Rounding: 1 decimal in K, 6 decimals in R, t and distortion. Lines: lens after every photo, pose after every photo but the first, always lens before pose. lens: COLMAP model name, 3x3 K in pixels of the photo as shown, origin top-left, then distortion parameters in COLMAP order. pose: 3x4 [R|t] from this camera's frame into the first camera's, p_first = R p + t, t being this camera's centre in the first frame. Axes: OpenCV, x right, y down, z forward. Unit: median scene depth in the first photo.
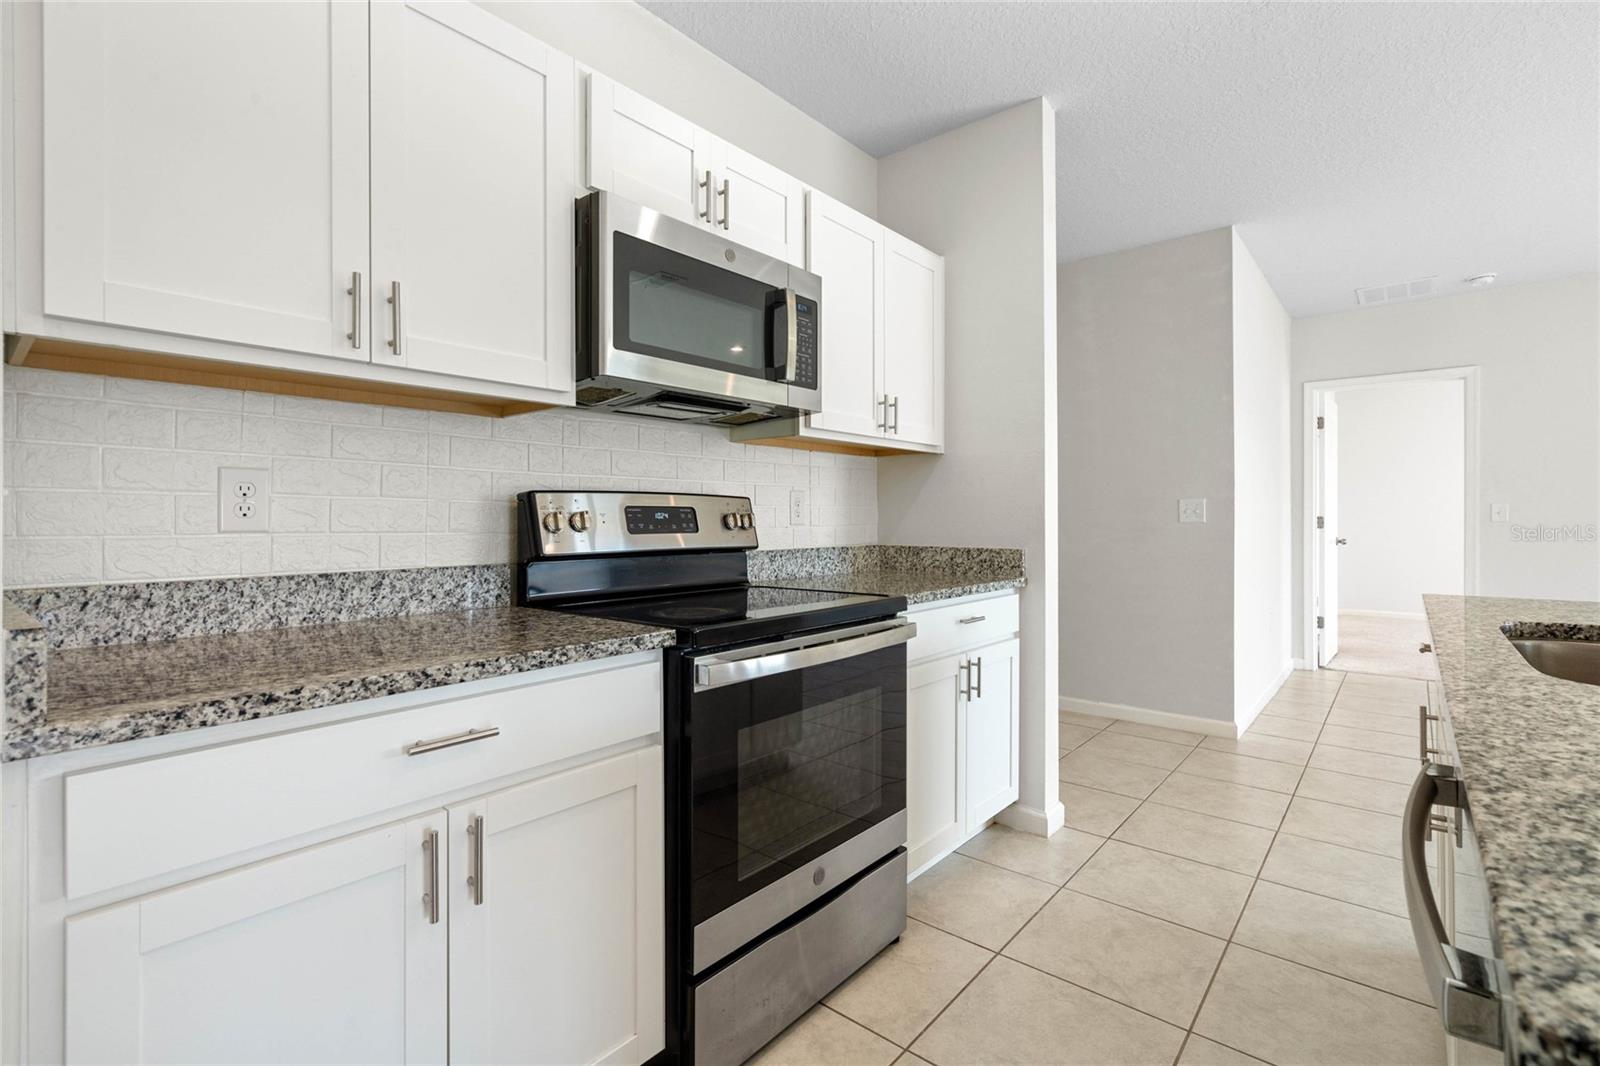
lens RADIAL K [[728.7, 0, 805.8], [0, 728.7, 519.6], [0, 0, 1]] dist [-0.002769, 0.002452]
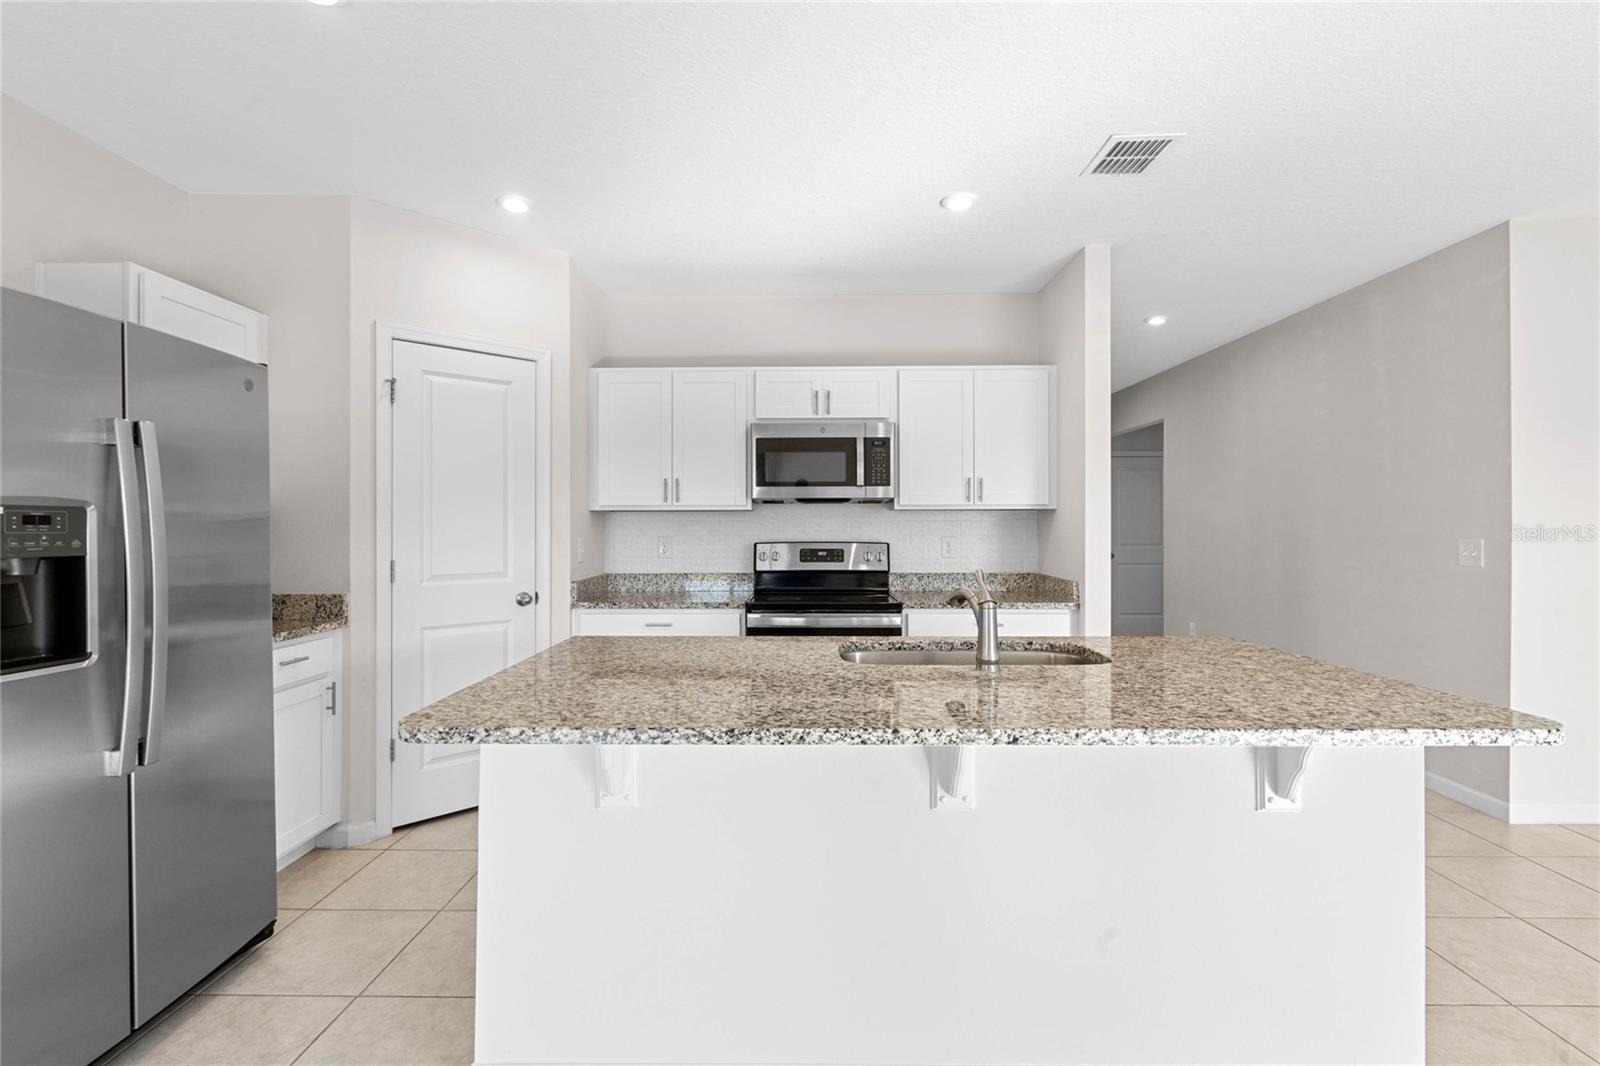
lens RADIAL K [[728.7, 0, 808.0], [0, 728.7, 531.3], [0, 0, 1]] dist [-0.002769, 0.002452]
pose [[0.638847, 0.008874, -0.769282, 1.461854], [-0.001661, 0.999947, 0.010156, -0.095467], [0.769332, -0.005210, 0.638828, -0.356250]]
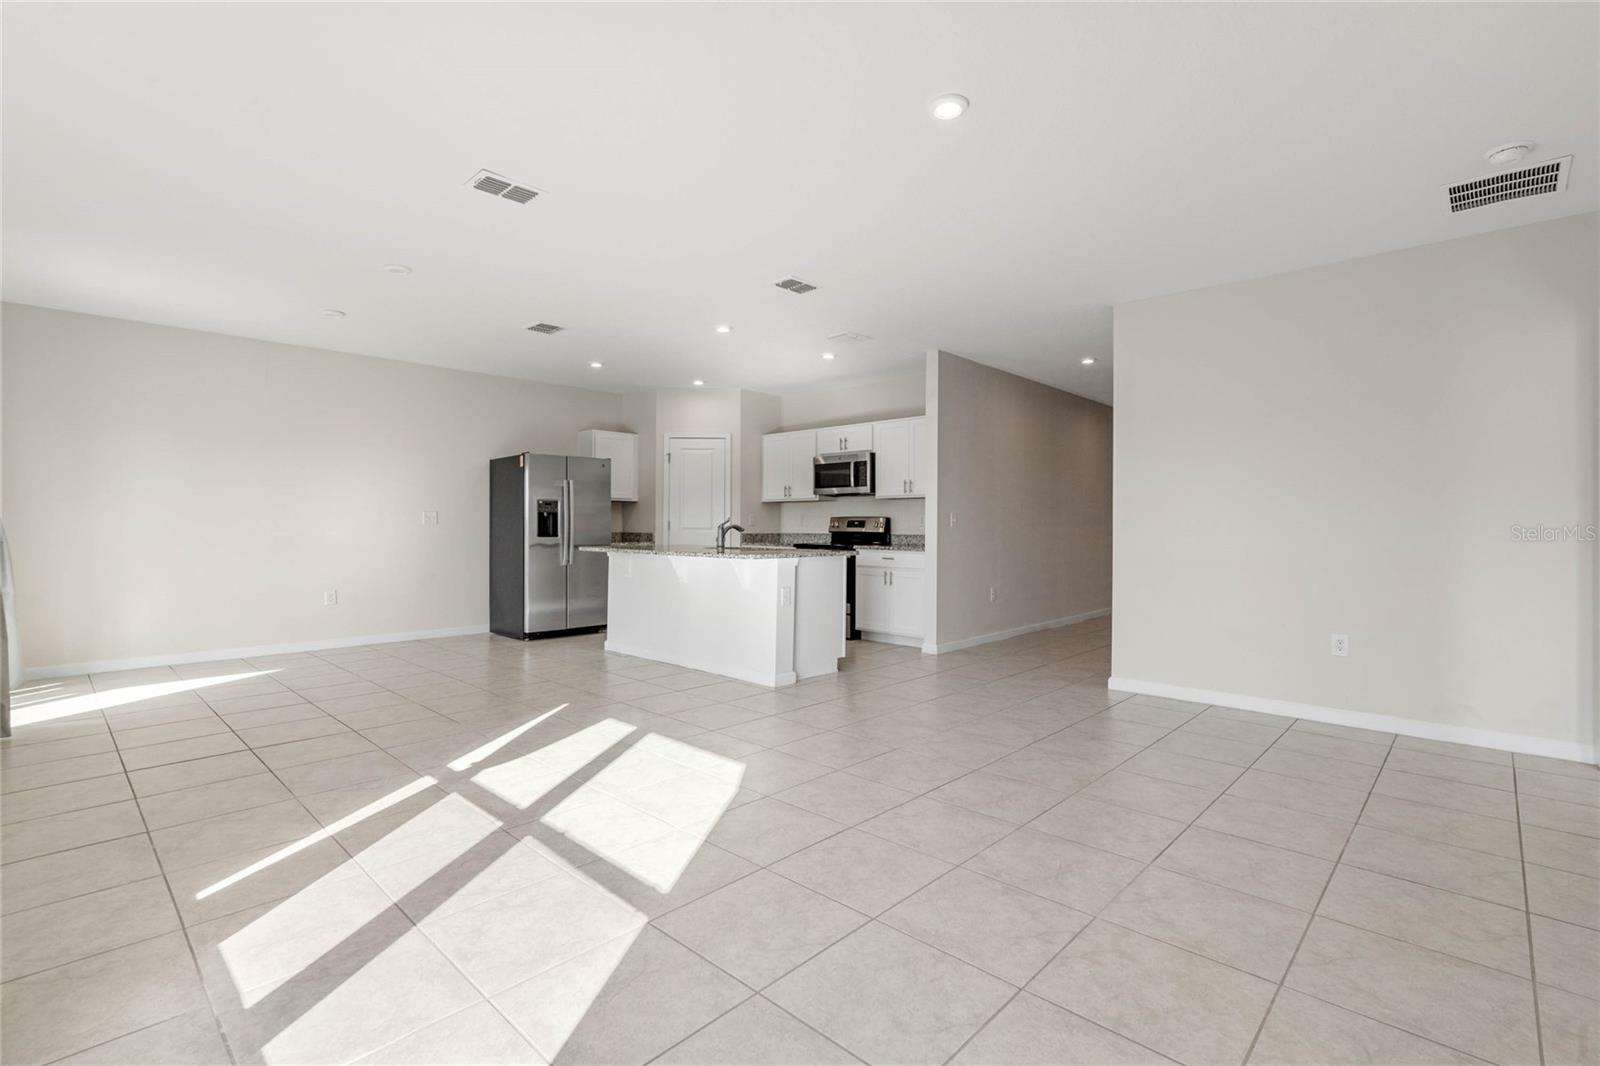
lens RADIAL K [[728.7, 0, 802.8], [0, 728.7, 535.6], [0, 0, 1]] dist [-0.002769, 0.002452]
pose [[-0.051695, 0.017282, -0.998513, 3.943152], [-0.003730, 0.999840, 0.017498, -0.005837], [0.998656, 0.004629, -0.051623, 1.002247]]
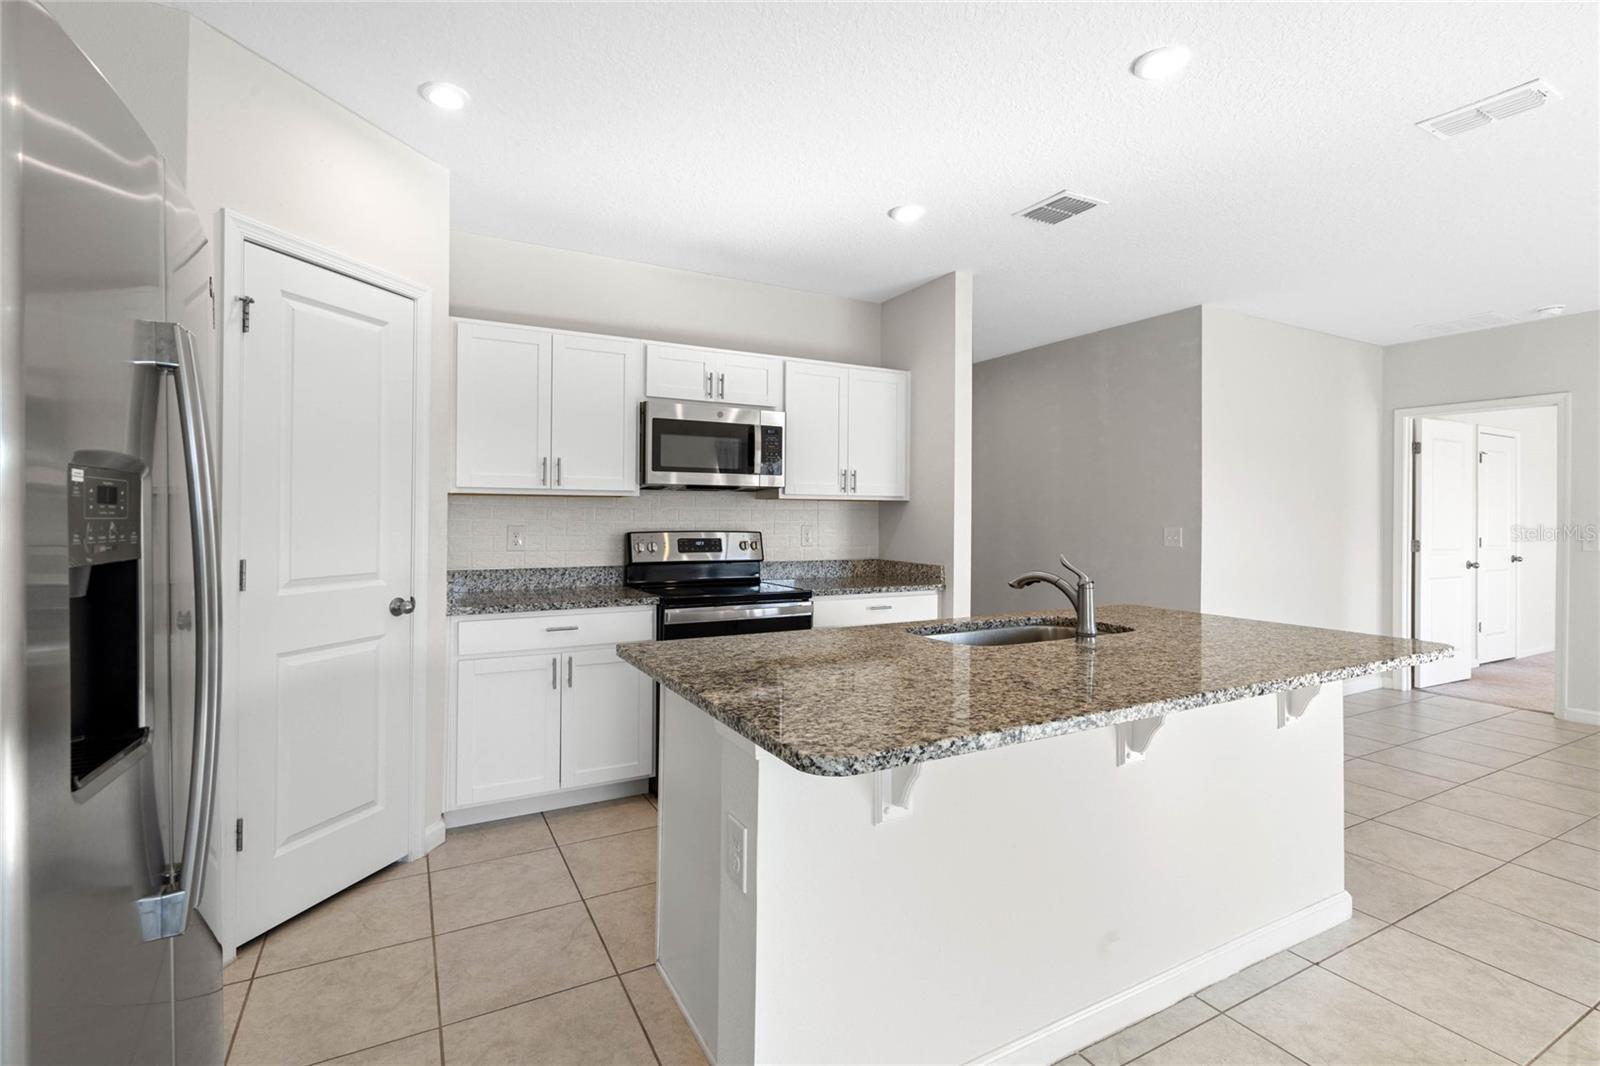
lens RADIAL K [[728.7, 0, 801.8], [0, 728.7, 518.2], [0, 0, 1]] dist [-0.002769, 0.002452]
pose [[0.932265, 0.010927, -0.361610, 0.824444], [-0.010189, 0.999940, 0.003947, -0.089683], [0.361632, 0.000005, 0.932321, -0.772296]]
